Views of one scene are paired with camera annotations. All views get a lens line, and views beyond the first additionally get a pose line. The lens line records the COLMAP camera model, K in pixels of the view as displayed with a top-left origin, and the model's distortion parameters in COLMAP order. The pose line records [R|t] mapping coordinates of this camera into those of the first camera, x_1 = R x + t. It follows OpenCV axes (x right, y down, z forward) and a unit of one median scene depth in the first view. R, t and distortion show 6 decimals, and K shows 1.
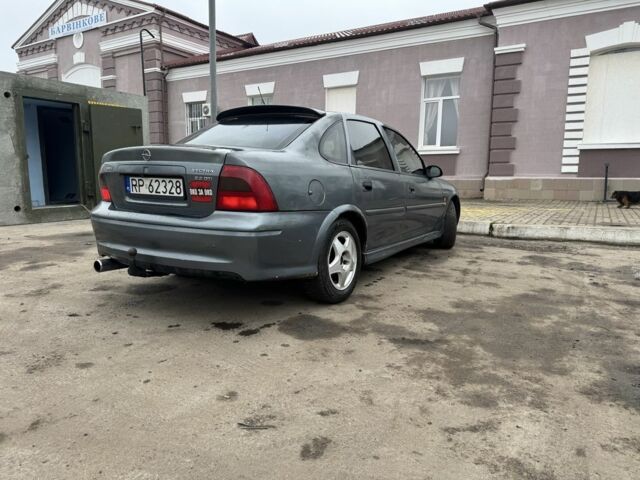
lens RADIAL K [[444.2, 0, 323.0], [0, 444.2, 247.2], [0, 0, 1]] dist [0.047823, -0.051108]
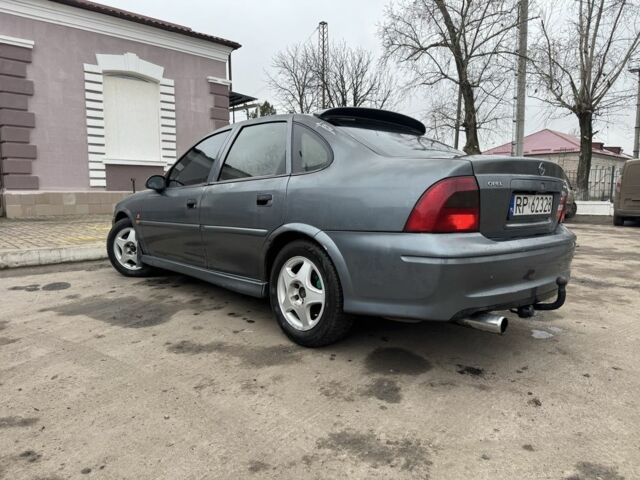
lens RADIAL K [[444.2, 0, 323.0], [0, 444.2, 247.2], [0, 0, 1]] dist [0.047823, -0.051108]
pose [[0.271055, -0.125596, 0.954335, -0.300116], [0.152117, 0.984581, 0.086371, -0.043536], [-0.950468, 0.121759, 0.285981, 0.260086]]
